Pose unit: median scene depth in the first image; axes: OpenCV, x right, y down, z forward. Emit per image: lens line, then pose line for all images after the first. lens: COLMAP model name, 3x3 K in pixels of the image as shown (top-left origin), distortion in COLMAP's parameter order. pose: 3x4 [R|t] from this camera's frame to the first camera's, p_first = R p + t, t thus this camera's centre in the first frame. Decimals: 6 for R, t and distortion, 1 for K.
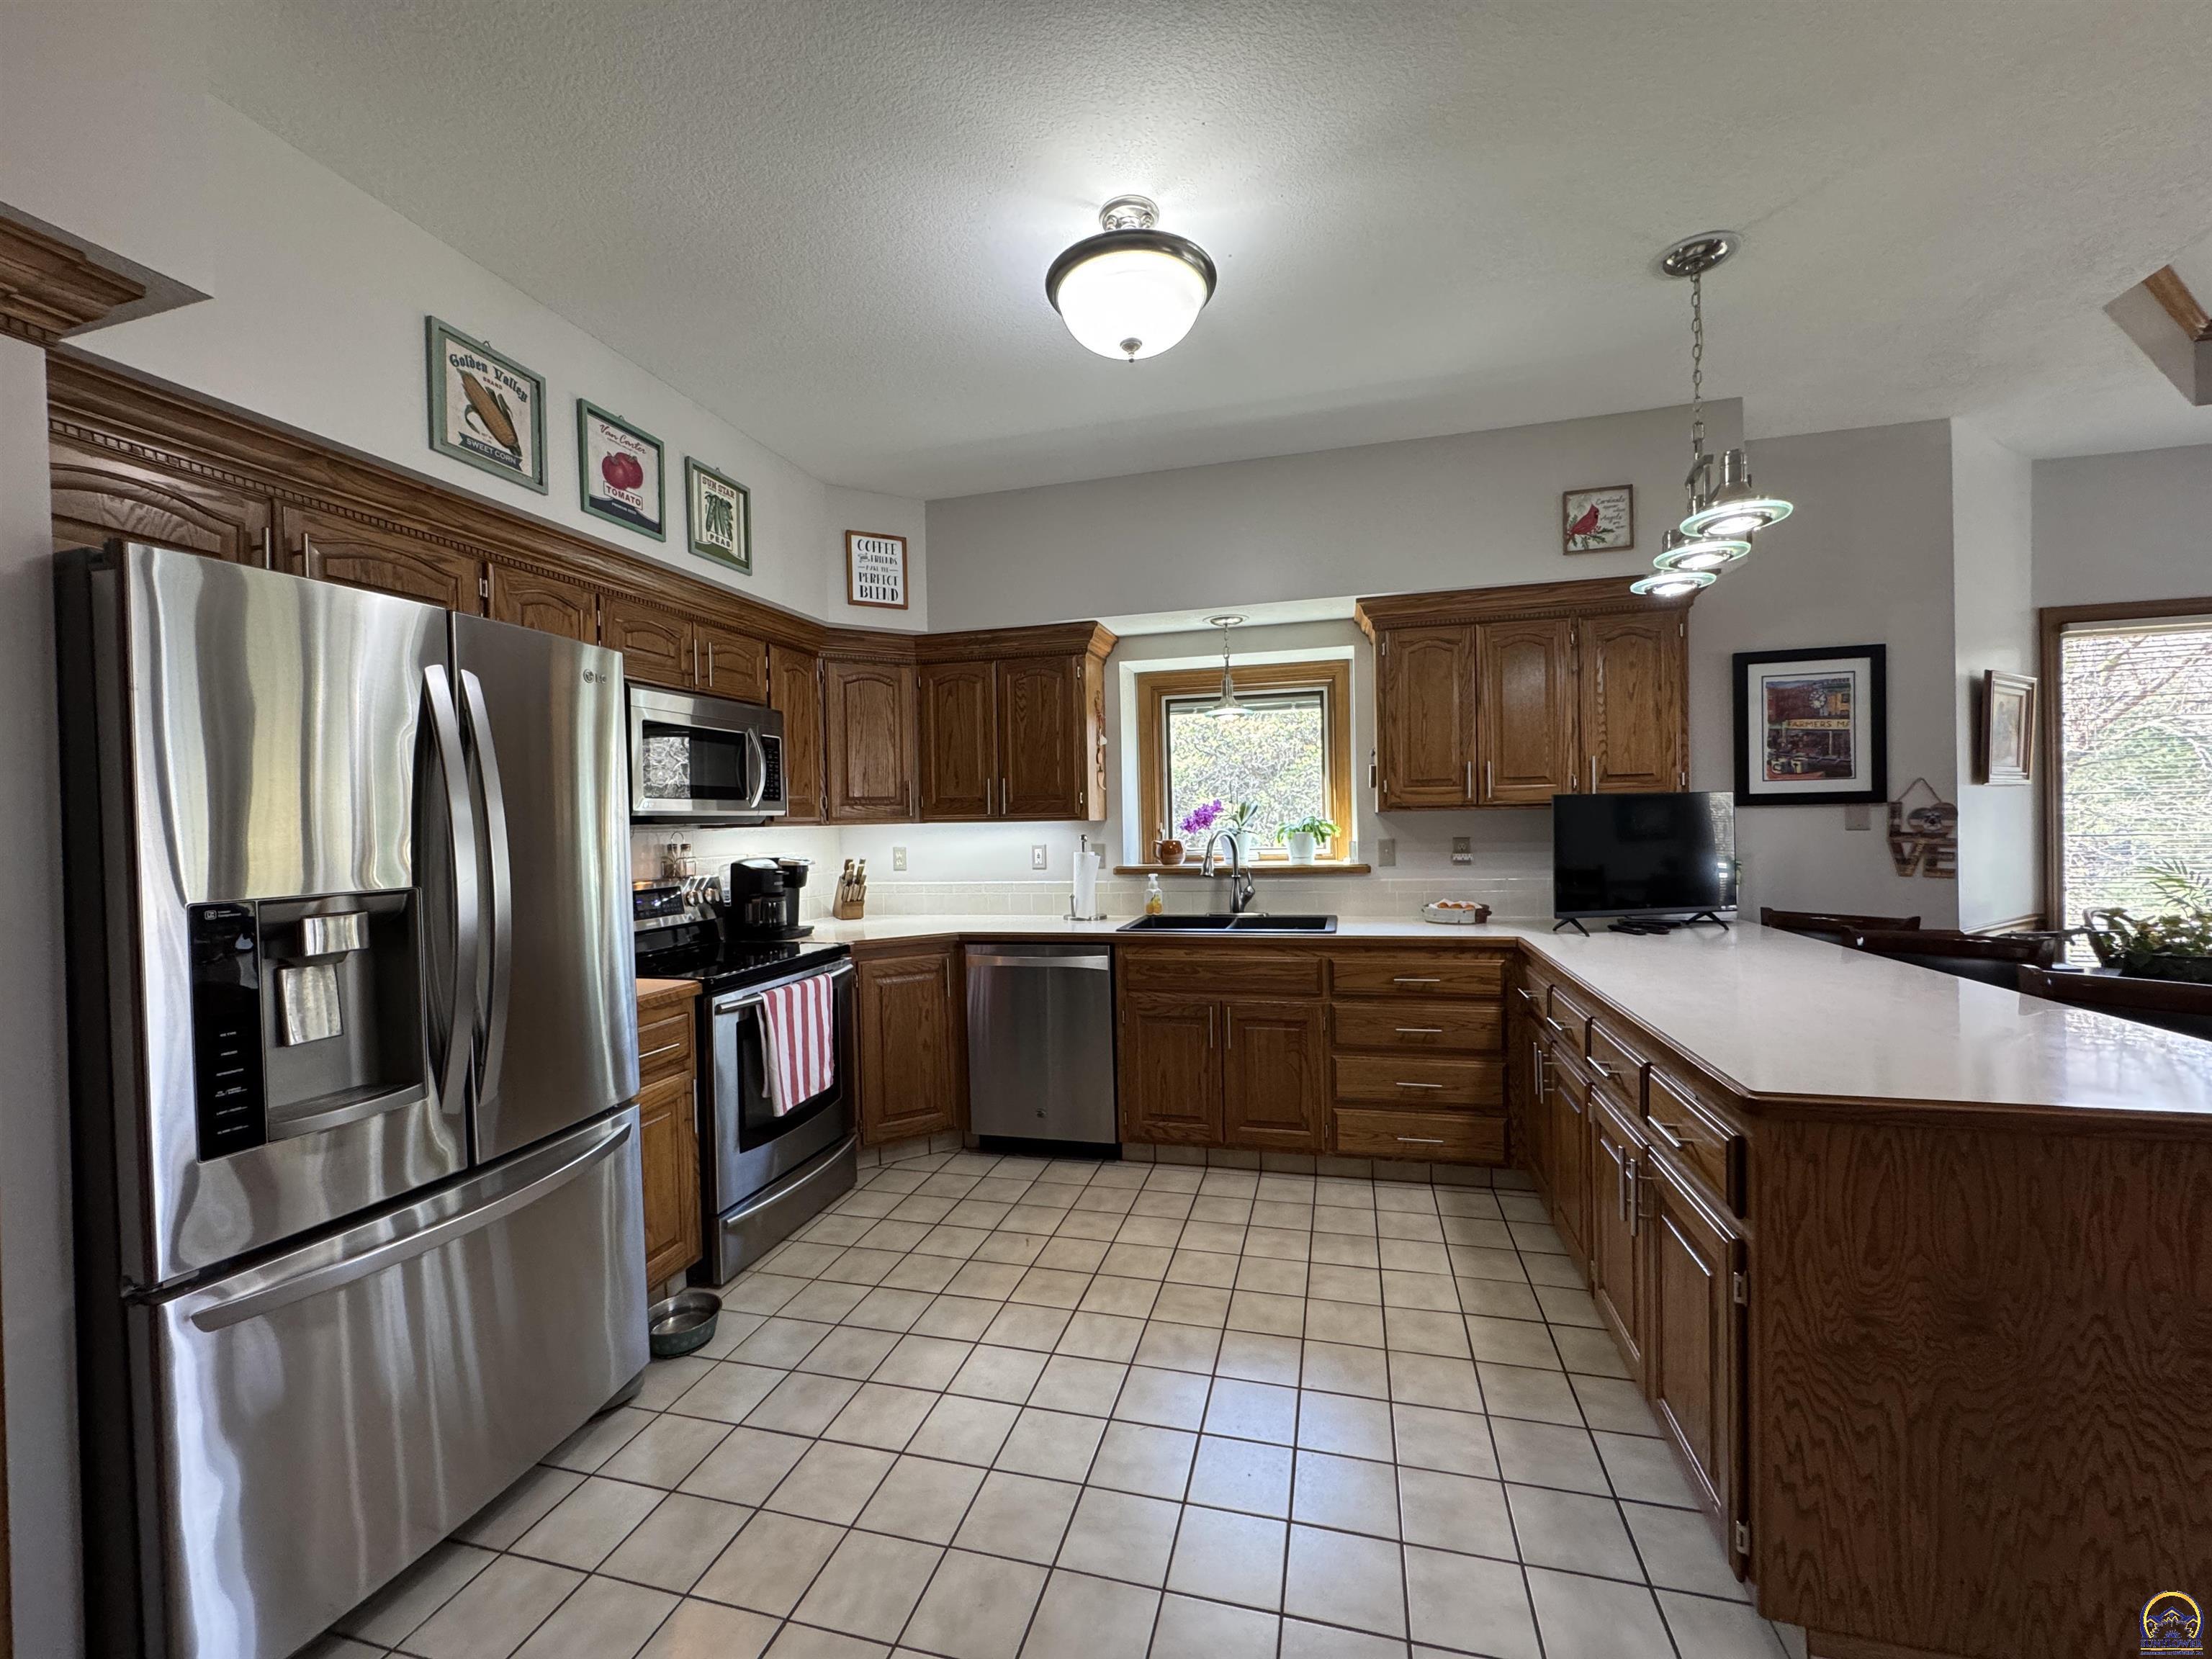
lens RADIAL K [[884.3, 0, 1106.7], [0, 884.3, 832.2], [0, 0, 1]] dist [-0.004241, 0.000744]
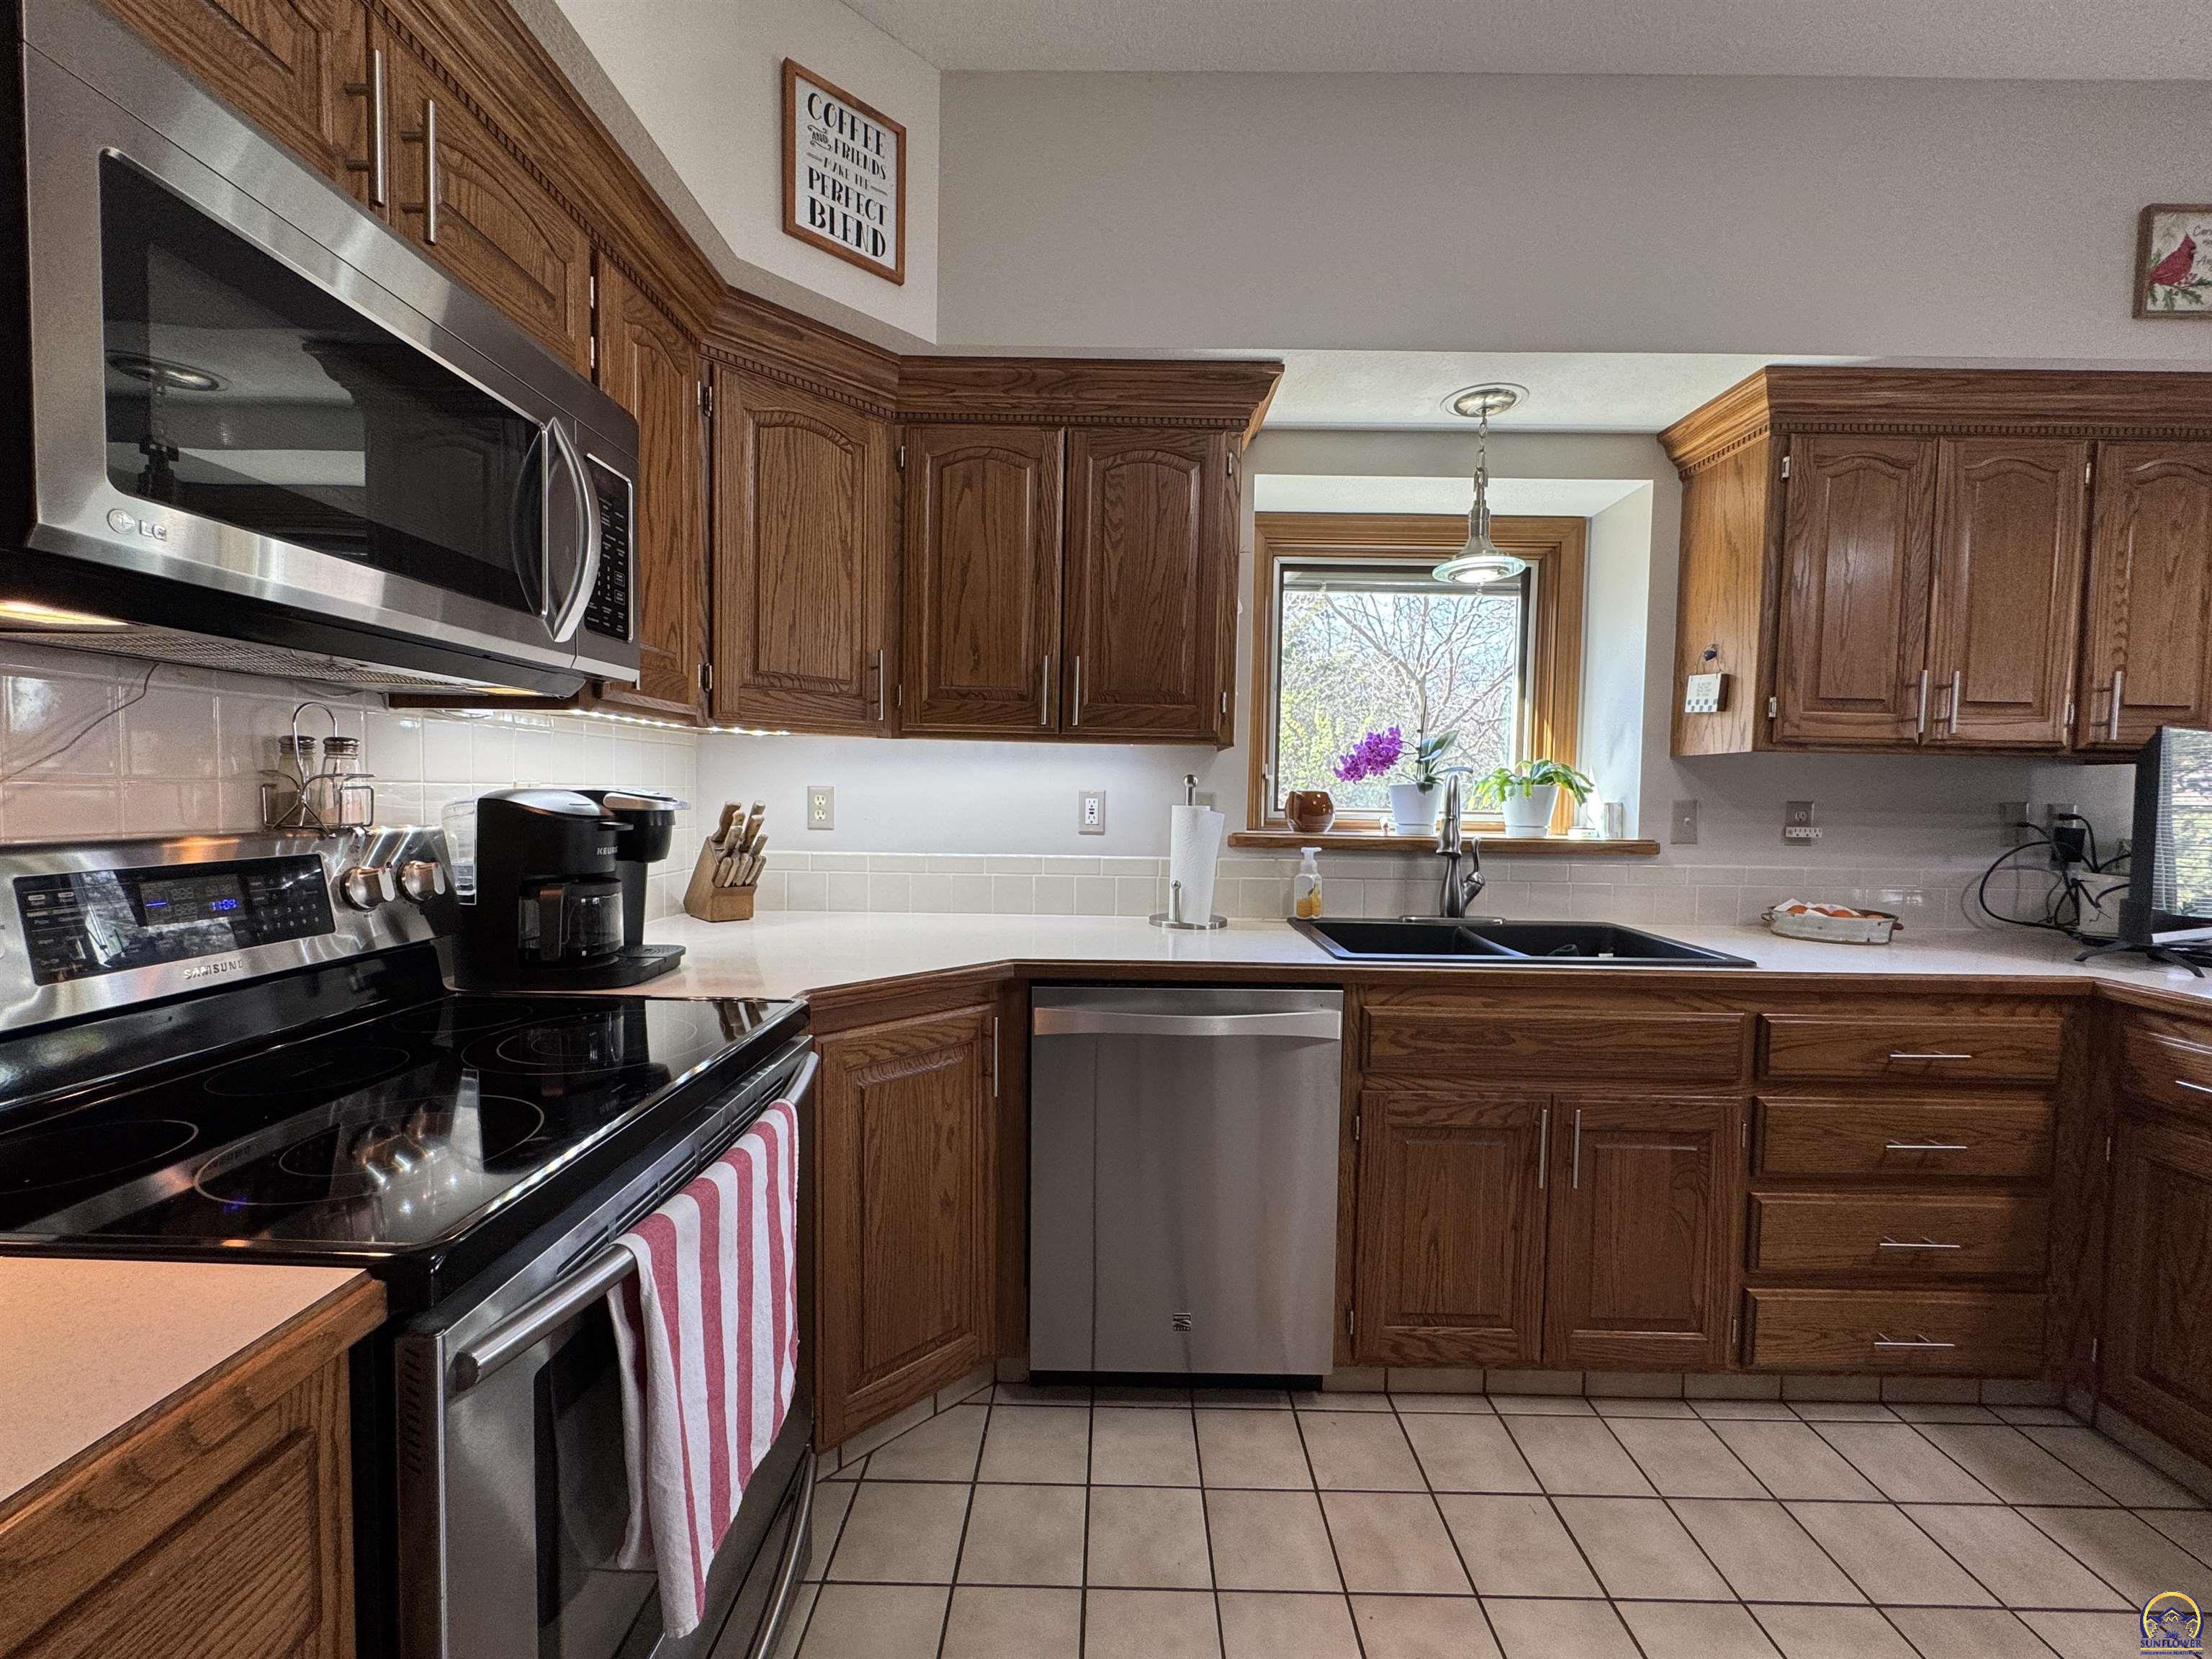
lens RADIAL K [[884.3, 0, 1108.5], [0, 884.3, 831.9], [0, 0, 1]] dist [-0.004241, 0.000744]
pose [[0.968715, 0.027379, 0.246660, -0.248677], [-0.035643, 0.998941, 0.029104, 0.028709], [-0.245601, -0.036985, 0.968665, 0.546041]]
